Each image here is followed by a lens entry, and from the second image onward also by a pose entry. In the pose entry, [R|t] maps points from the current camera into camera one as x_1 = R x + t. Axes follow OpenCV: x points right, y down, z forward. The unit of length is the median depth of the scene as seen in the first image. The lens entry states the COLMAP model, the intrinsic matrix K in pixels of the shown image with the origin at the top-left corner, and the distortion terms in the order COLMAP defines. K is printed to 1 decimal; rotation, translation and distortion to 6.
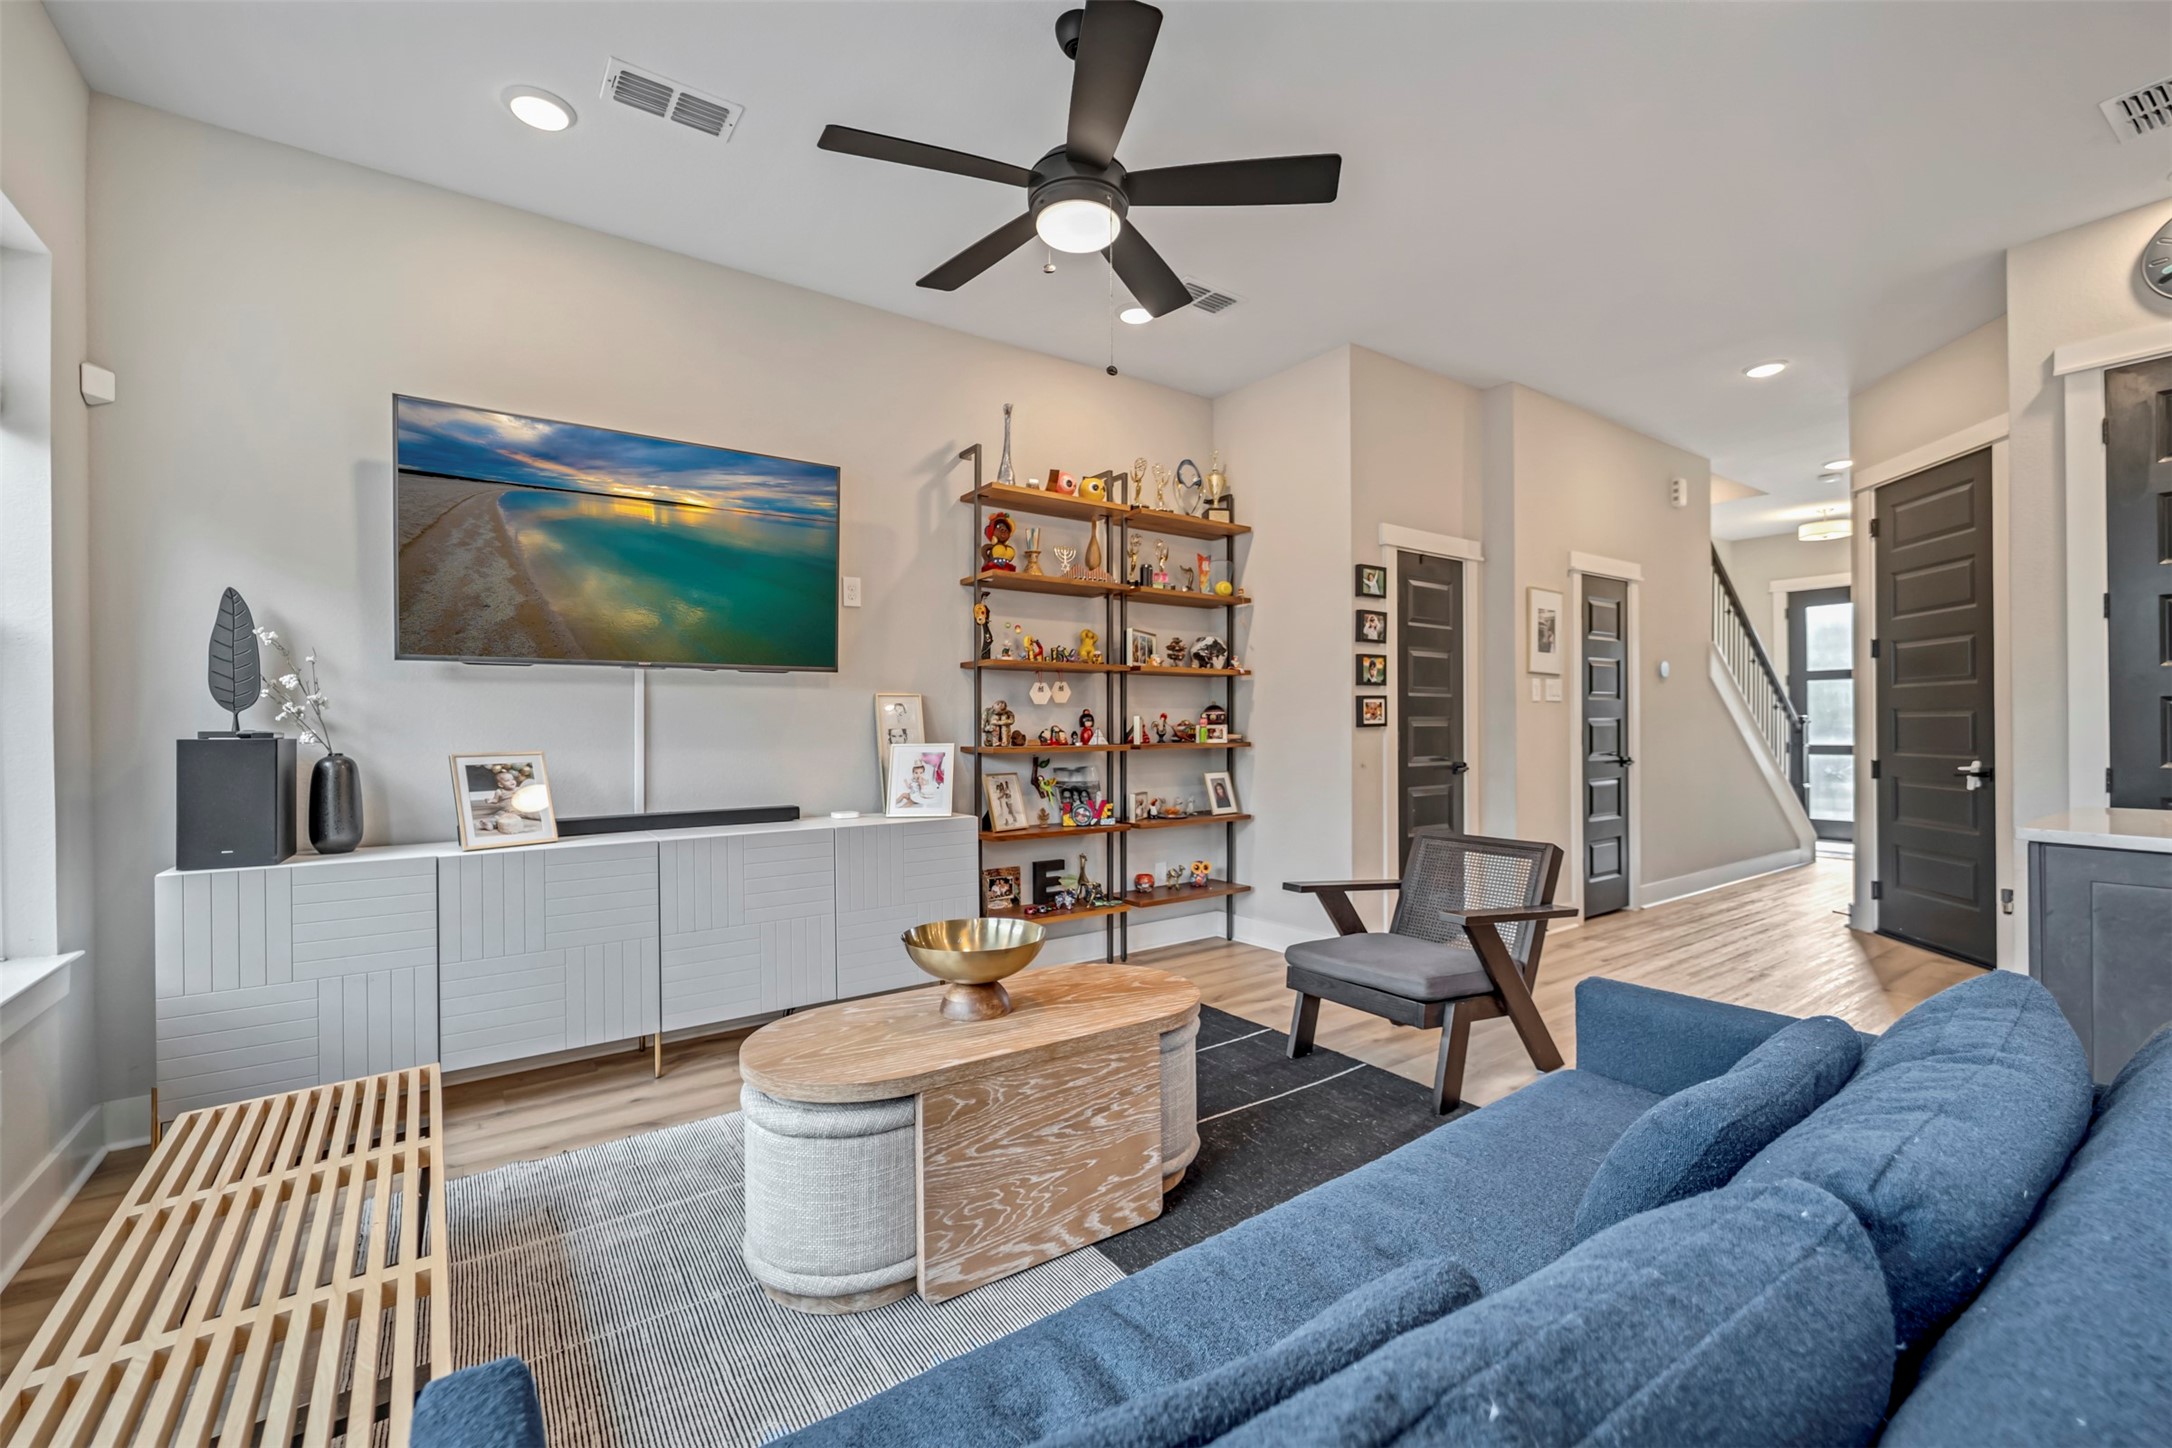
lens RADIAL K [[908.4, 0, 1083.2], [0, 908.4, 725.2], [0, 0, 1]] dist [0.000921, -0.000375]
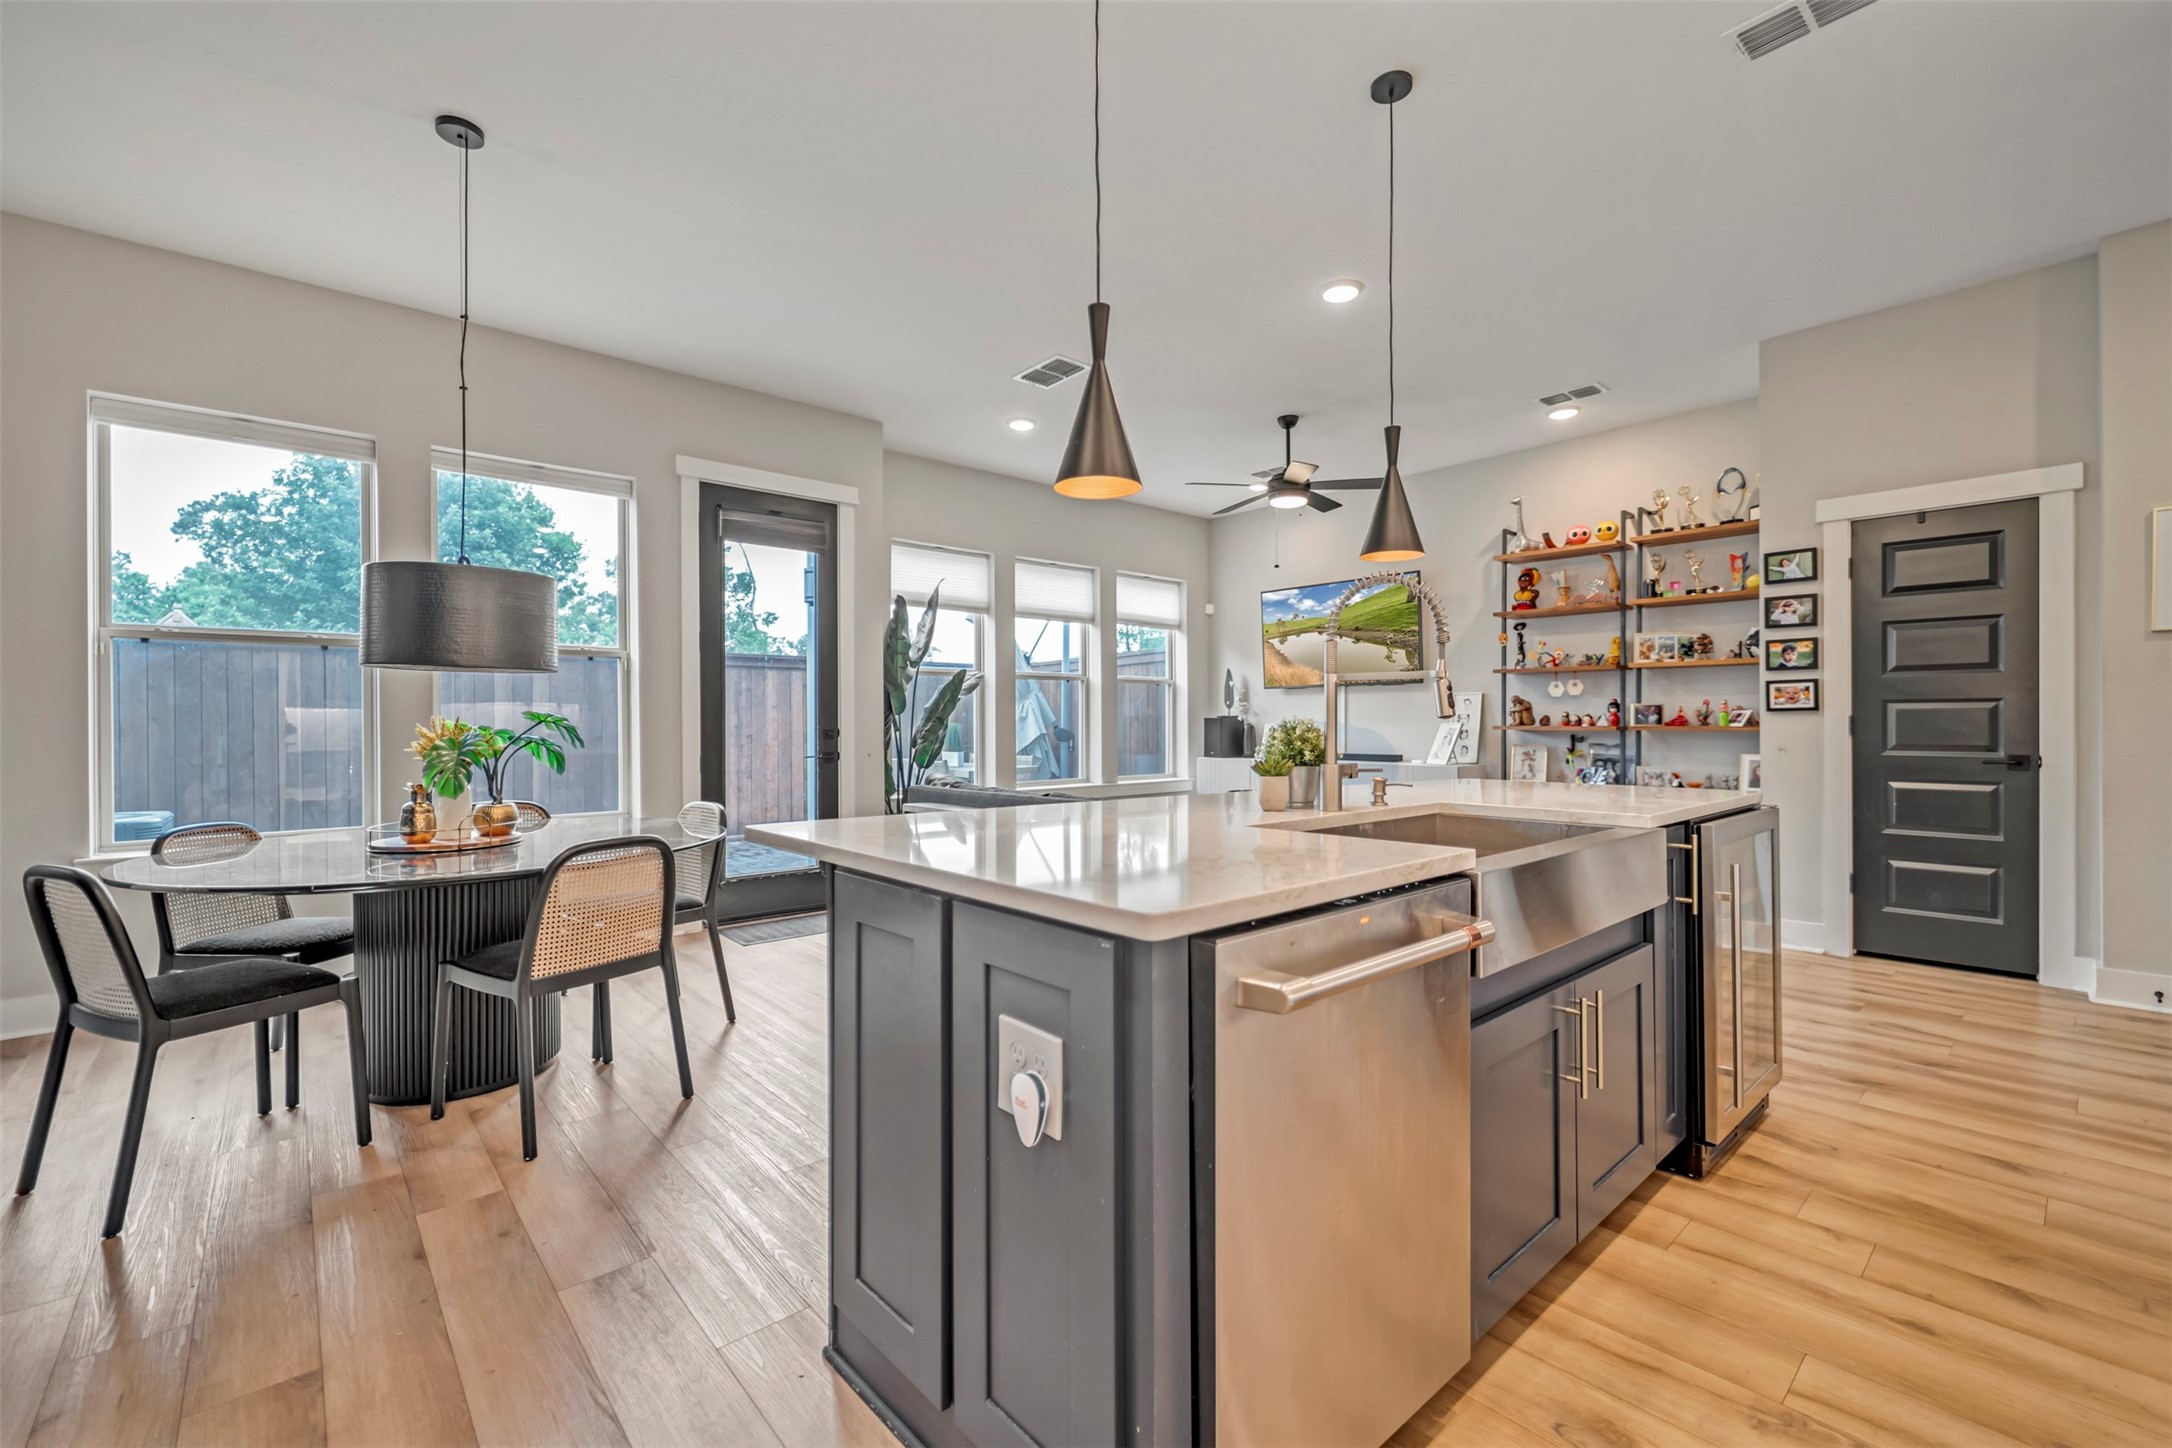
lens RADIAL K [[908.4, 0, 1078.9], [0, 908.4, 717.2], [0, 0, 1]] dist [0.000921, -0.000375]
pose [[0.099687, 0.002204, -0.995016, 1.265661], [0.005848, 0.999979, 0.002801, 0.001157], [0.995002, -0.006098, 0.099672, 0.115526]]
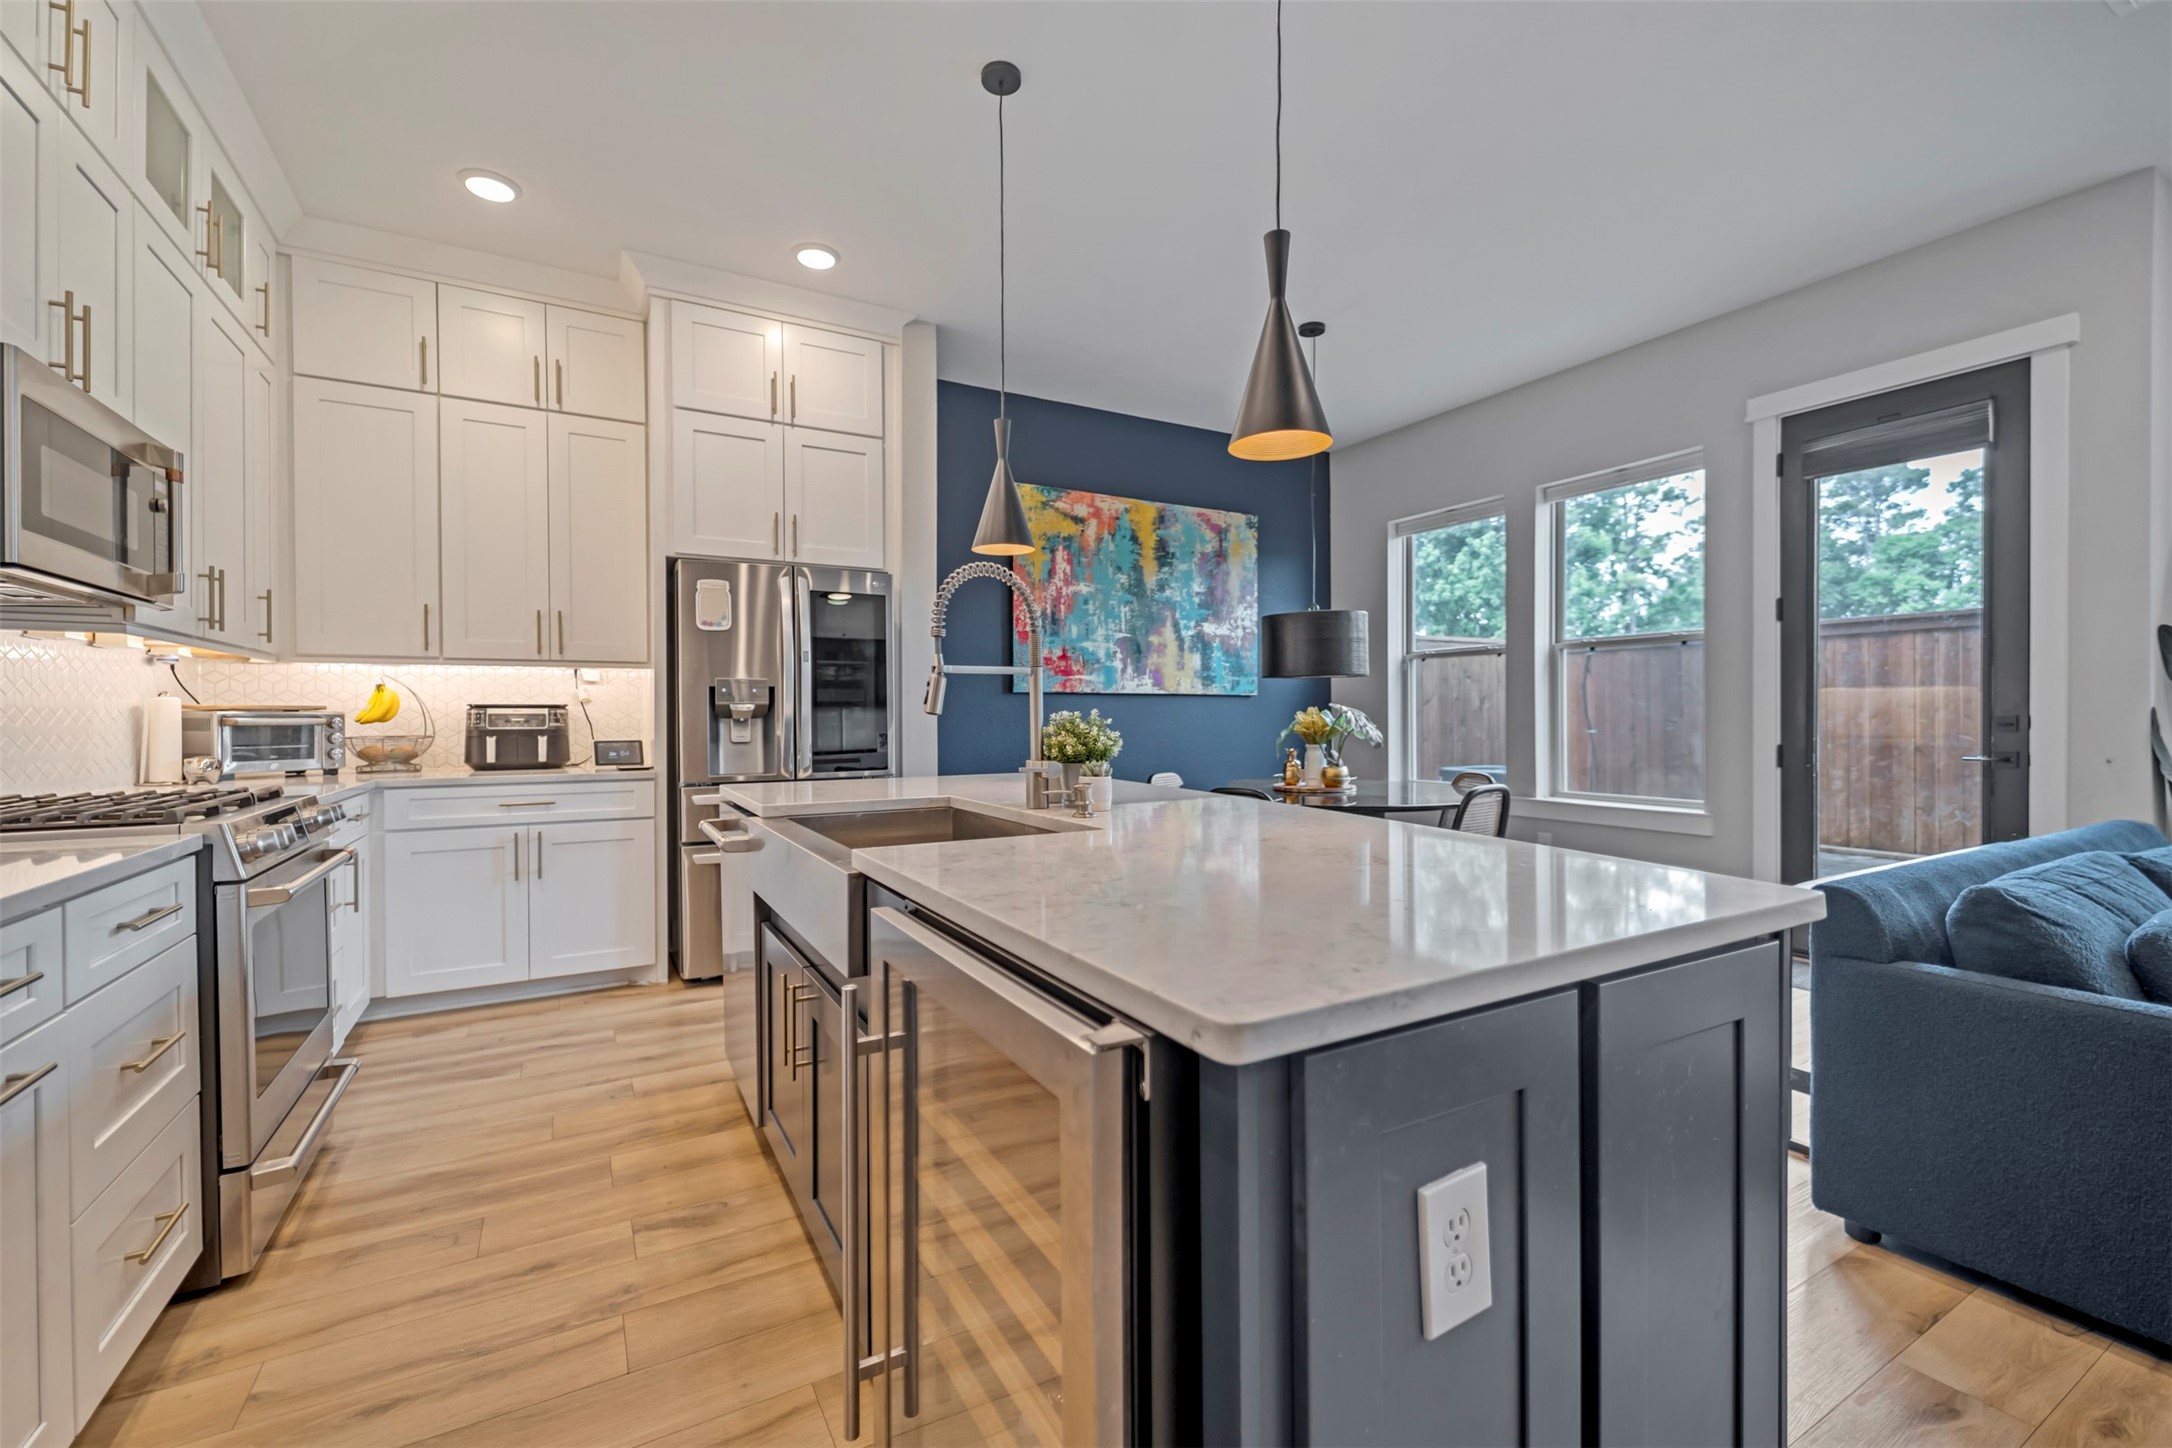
lens RADIAL K [[908.4, 0, 1083.0], [0, 908.4, 708.5], [0, 0, 1]] dist [0.000921, -0.000375]
pose [[-0.993585, 0.013629, 0.112263, 0.706549], [0.012943, 0.999893, -0.006839, 0.006030], [-0.112344, -0.005343, -0.993655, 0.781236]]
